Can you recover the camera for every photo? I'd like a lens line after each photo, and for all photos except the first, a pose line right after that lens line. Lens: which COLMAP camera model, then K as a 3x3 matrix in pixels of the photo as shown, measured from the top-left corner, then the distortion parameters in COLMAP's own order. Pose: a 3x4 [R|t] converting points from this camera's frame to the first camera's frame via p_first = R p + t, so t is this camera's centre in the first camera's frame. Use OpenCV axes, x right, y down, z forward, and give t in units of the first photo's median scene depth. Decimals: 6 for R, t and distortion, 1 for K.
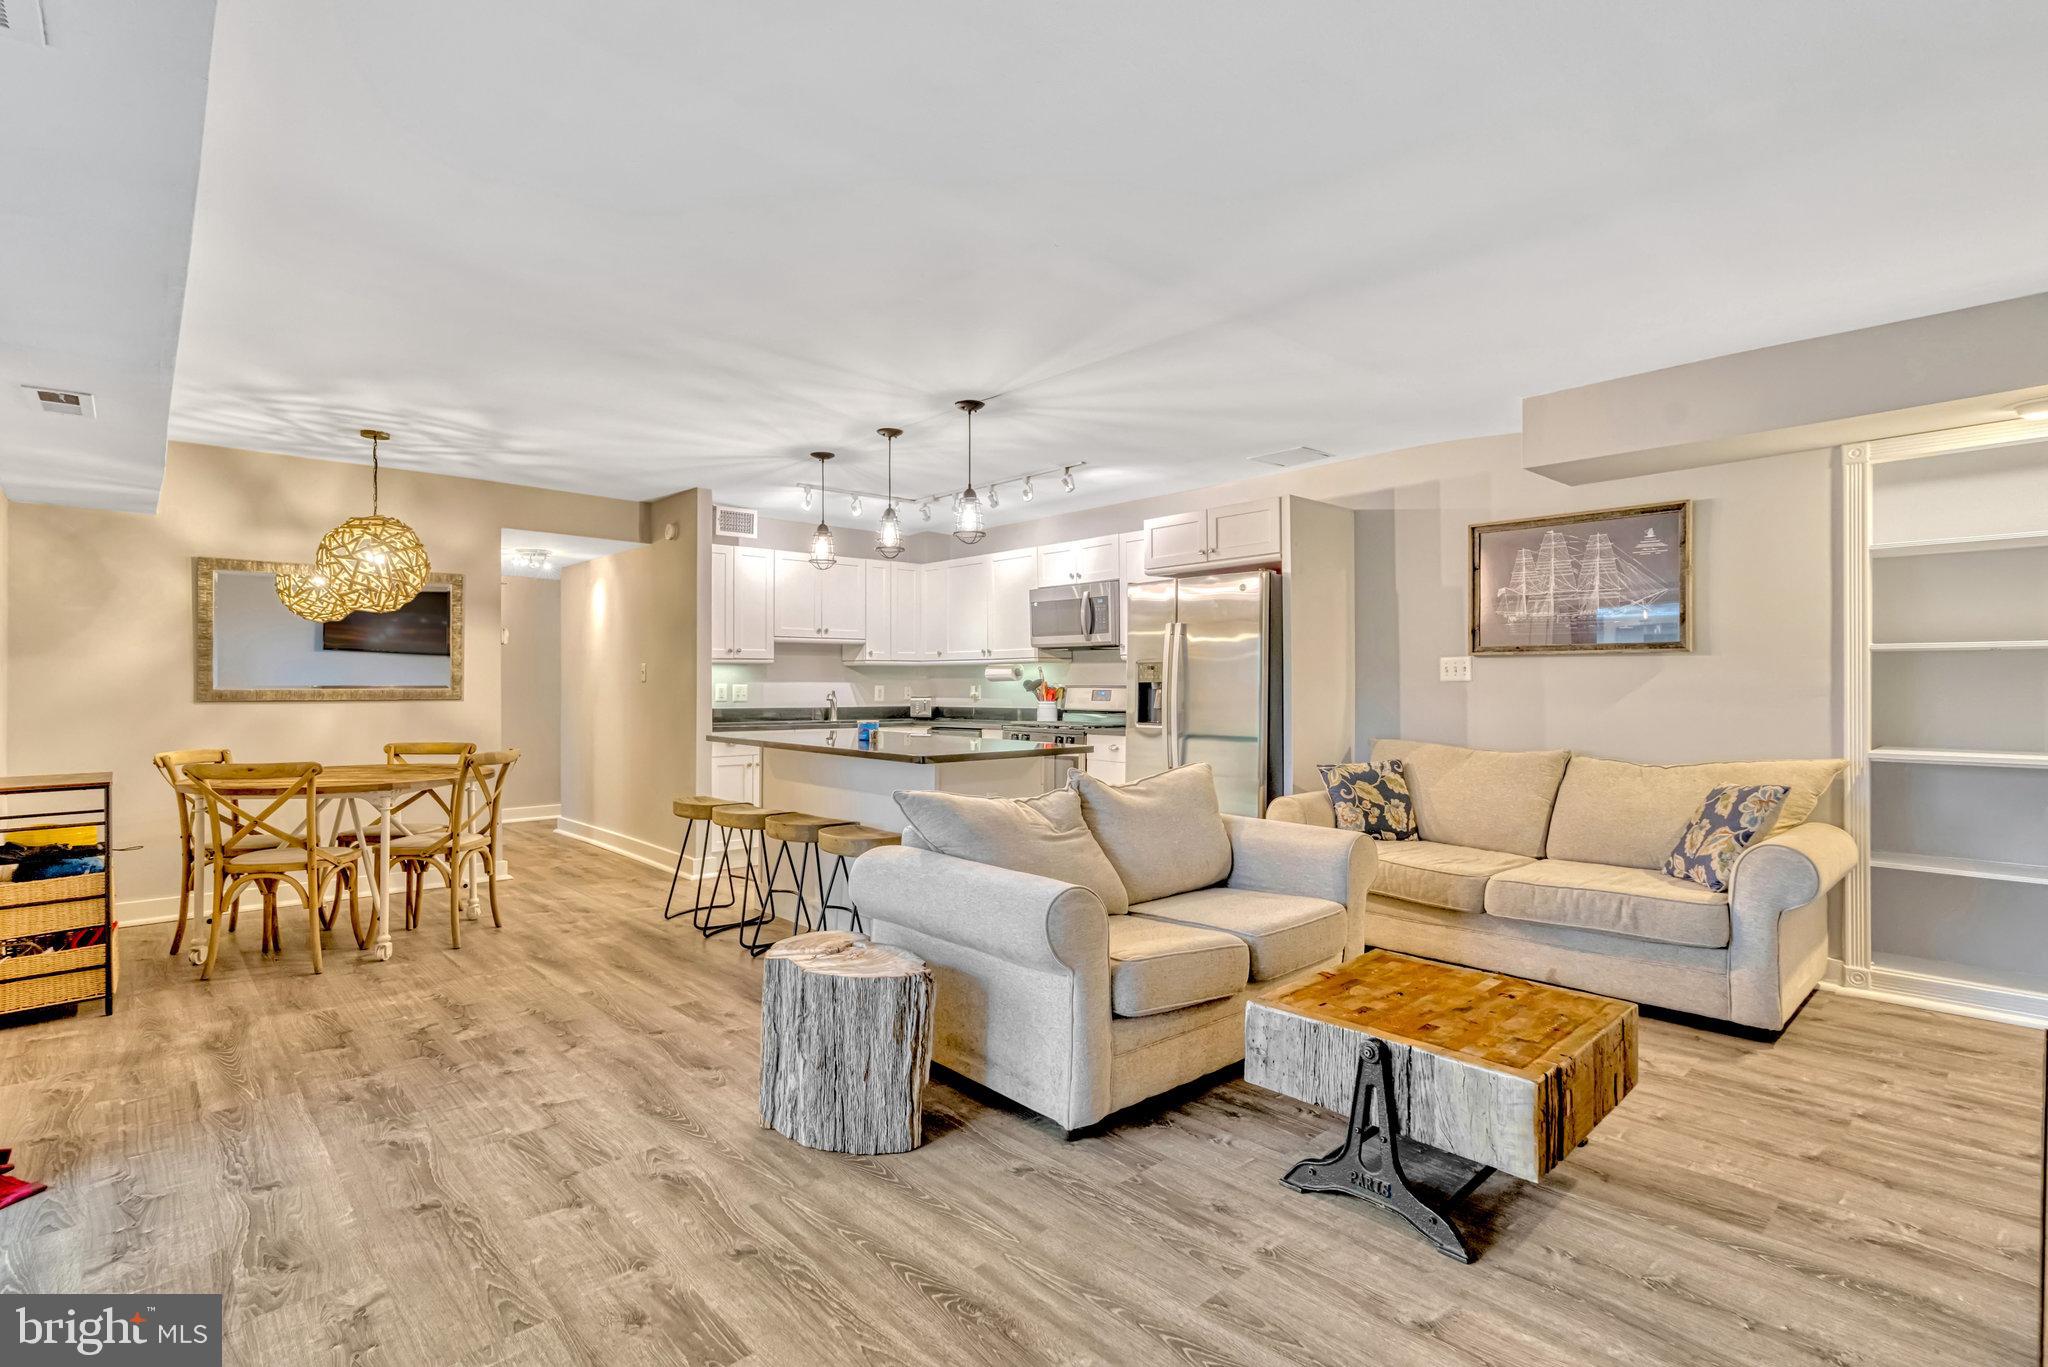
lens RADIAL K [[968.0, 0, 1028.2], [0, 968.0, 680.2], [0, 0, 1]] dist [-0.009424, -0.000563]
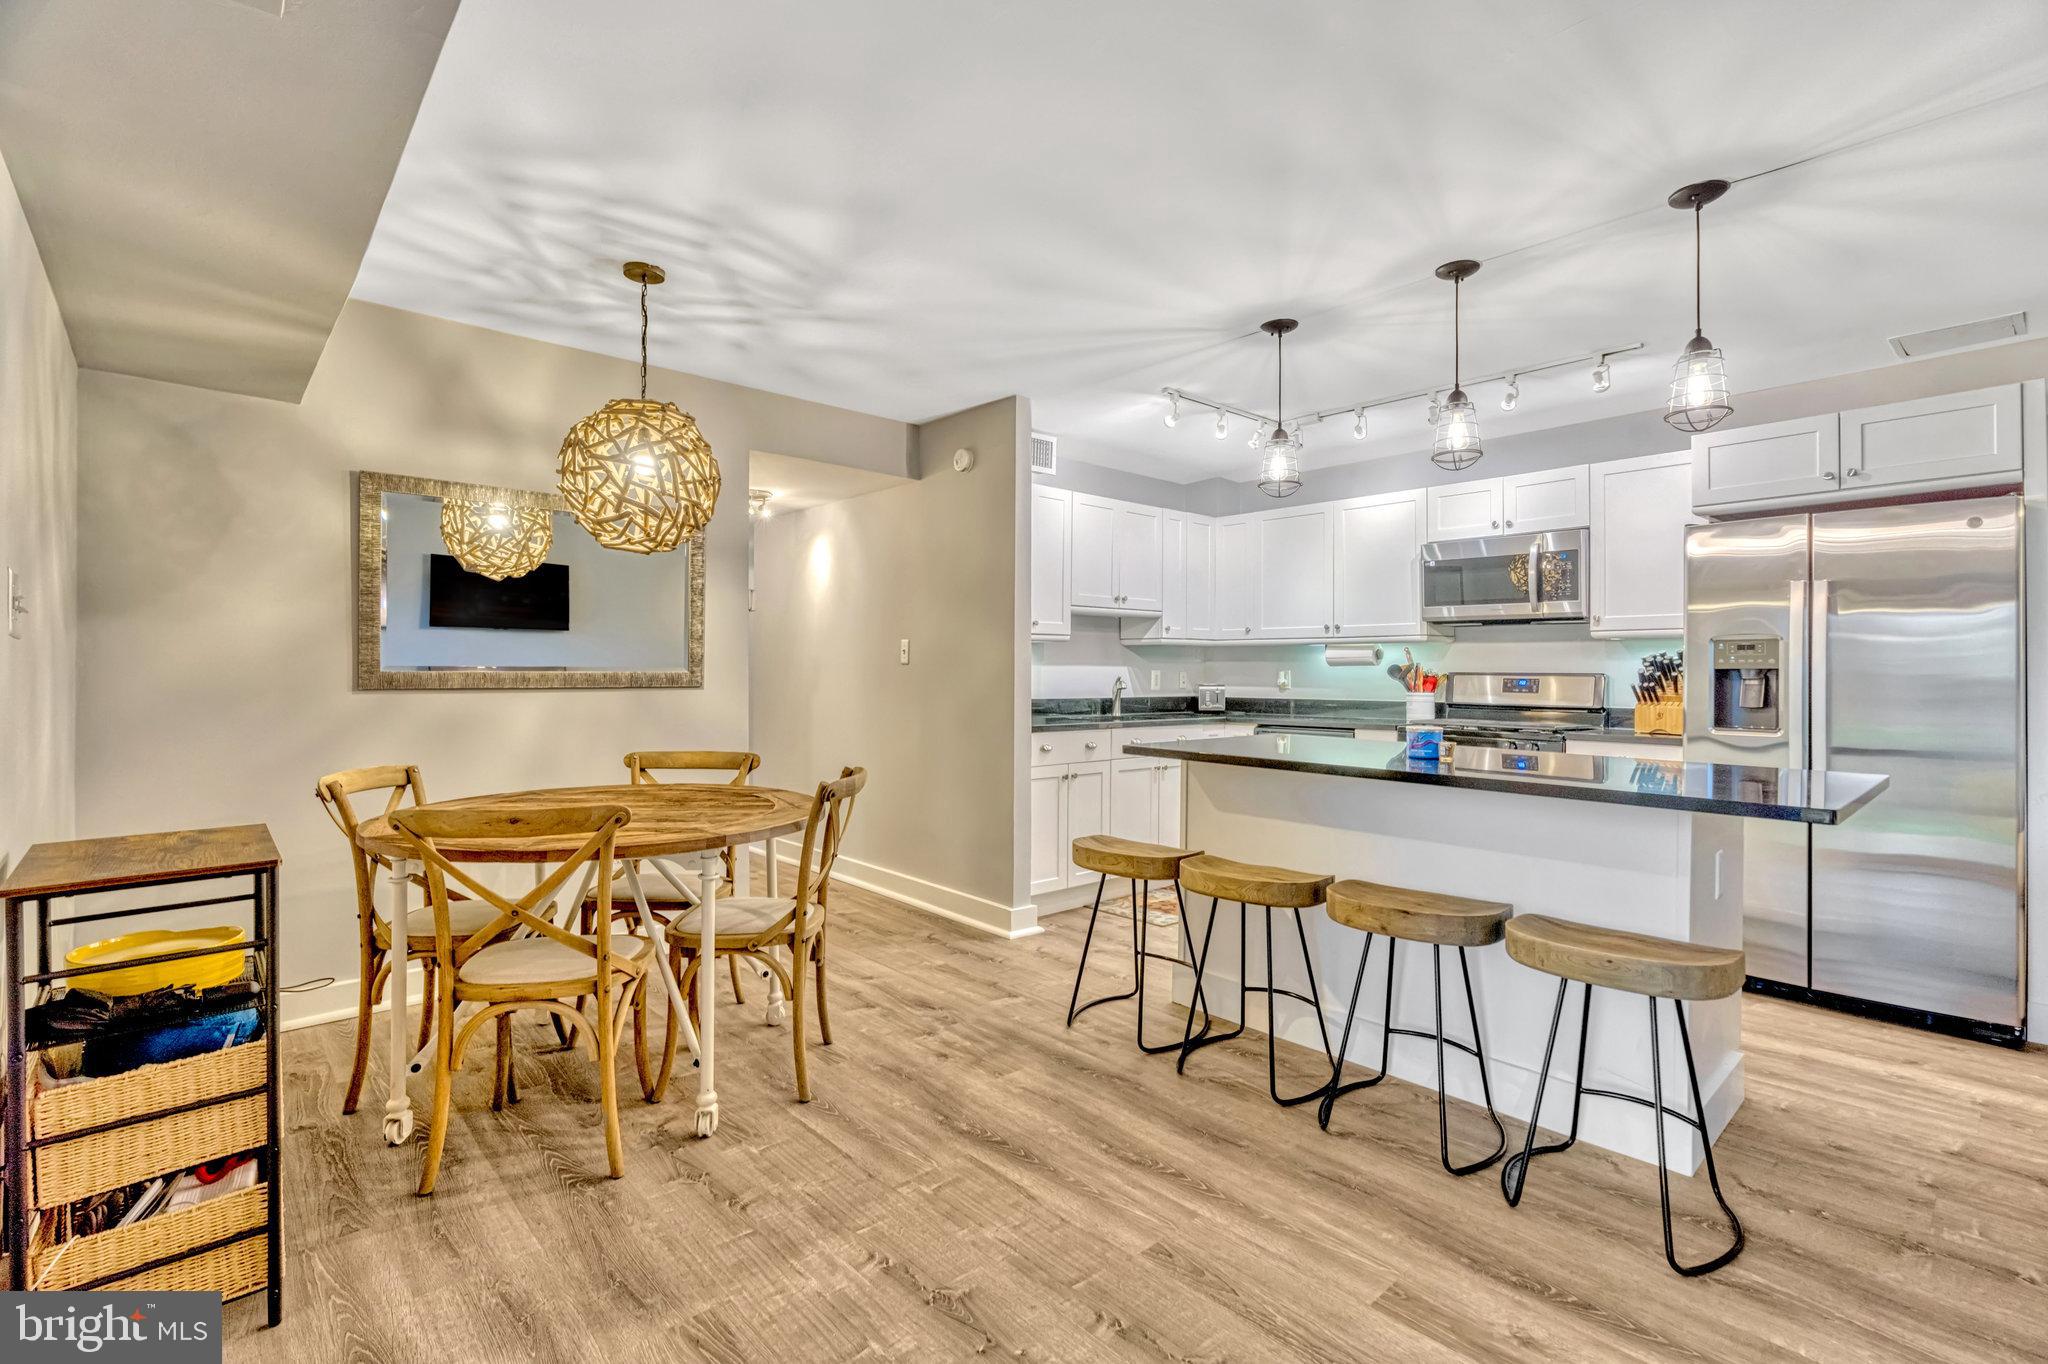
lens RADIAL K [[938.8, 0, 1032.4], [0, 938.8, 668.7], [0, 0, 1]] dist [-0.013371, 0.000706]
pose [[0.999797, 0.005445, -0.019380, -0.353830], [-0.005375, 0.999979, 0.003664, 0.002718], [0.019400, -0.003559, 0.999805, 0.334600]]
